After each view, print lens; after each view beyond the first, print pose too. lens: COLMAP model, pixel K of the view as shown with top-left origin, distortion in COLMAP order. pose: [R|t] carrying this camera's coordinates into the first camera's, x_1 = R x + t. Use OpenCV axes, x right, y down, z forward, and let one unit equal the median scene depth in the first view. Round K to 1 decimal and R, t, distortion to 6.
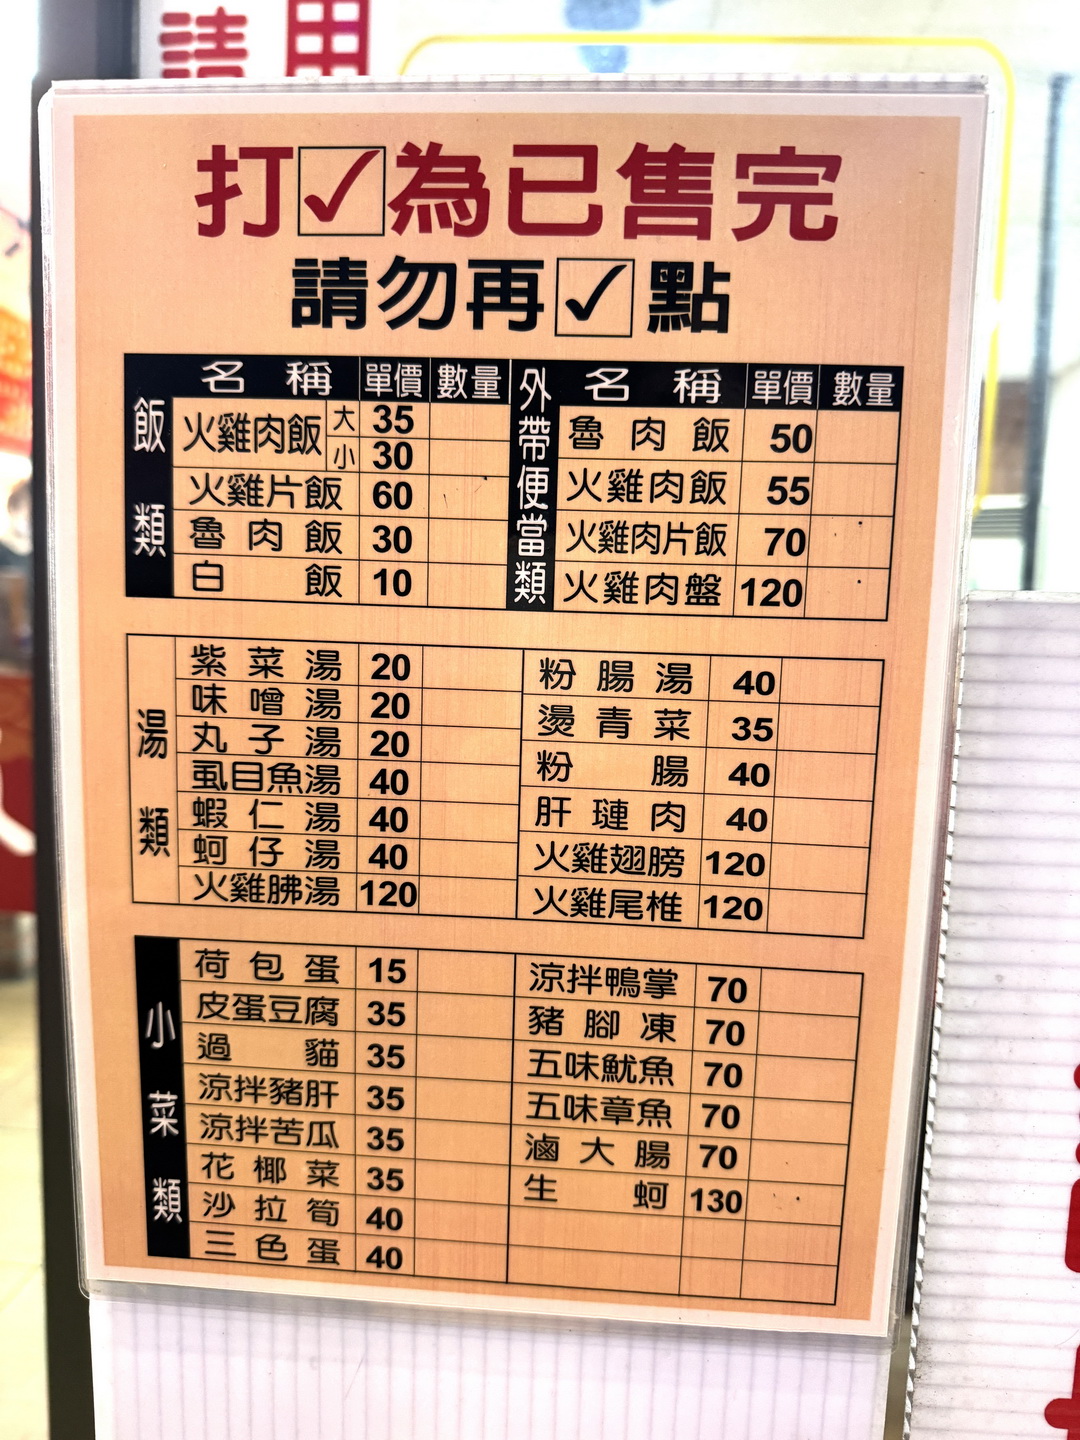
lens RADIAL K [[1032.3, 0, 539.3], [0, 1032.3, 715.5], [0, 0, 1]] dist [0.000017, -0.039485]
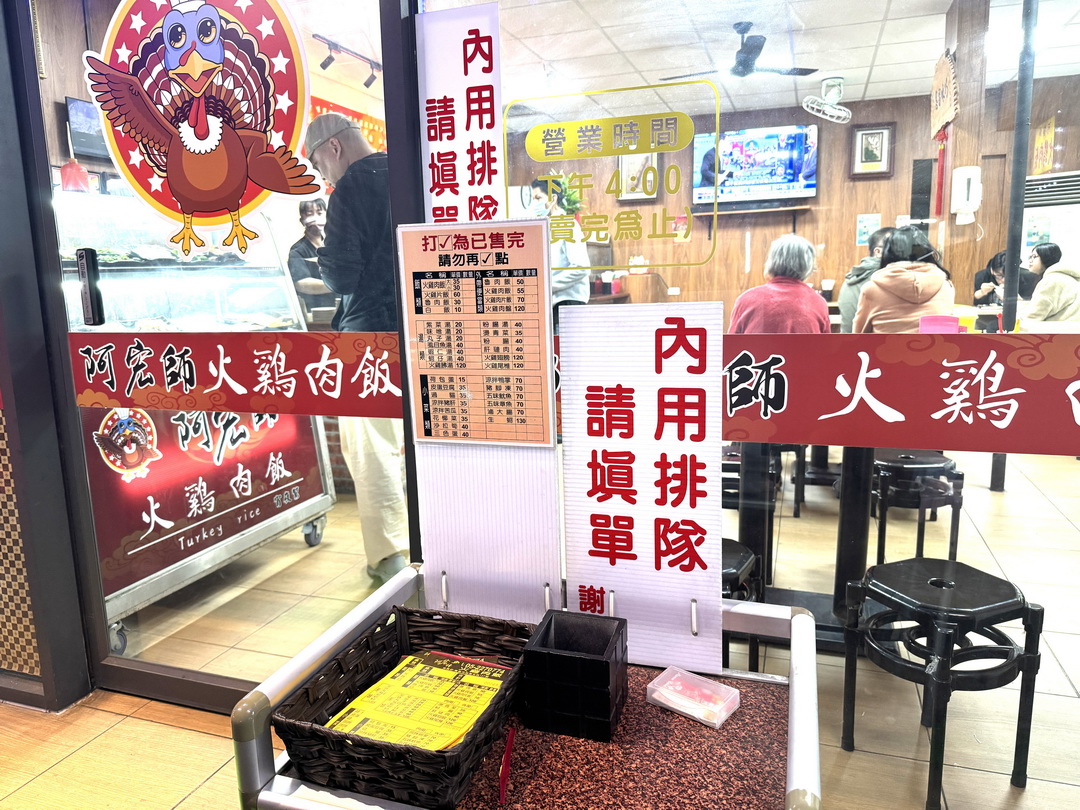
lens RADIAL K [[774.2, 0, 542.4], [0, 774.2, 405.1], [0, 0, 1]] dist [0.000017, -0.039485]
pose [[0.963469, -0.015446, -0.267374, 1.427701], [0.035205, 0.996977, 0.069265, 0.115808], [0.265496, -0.076147, 0.961100, -2.995864]]
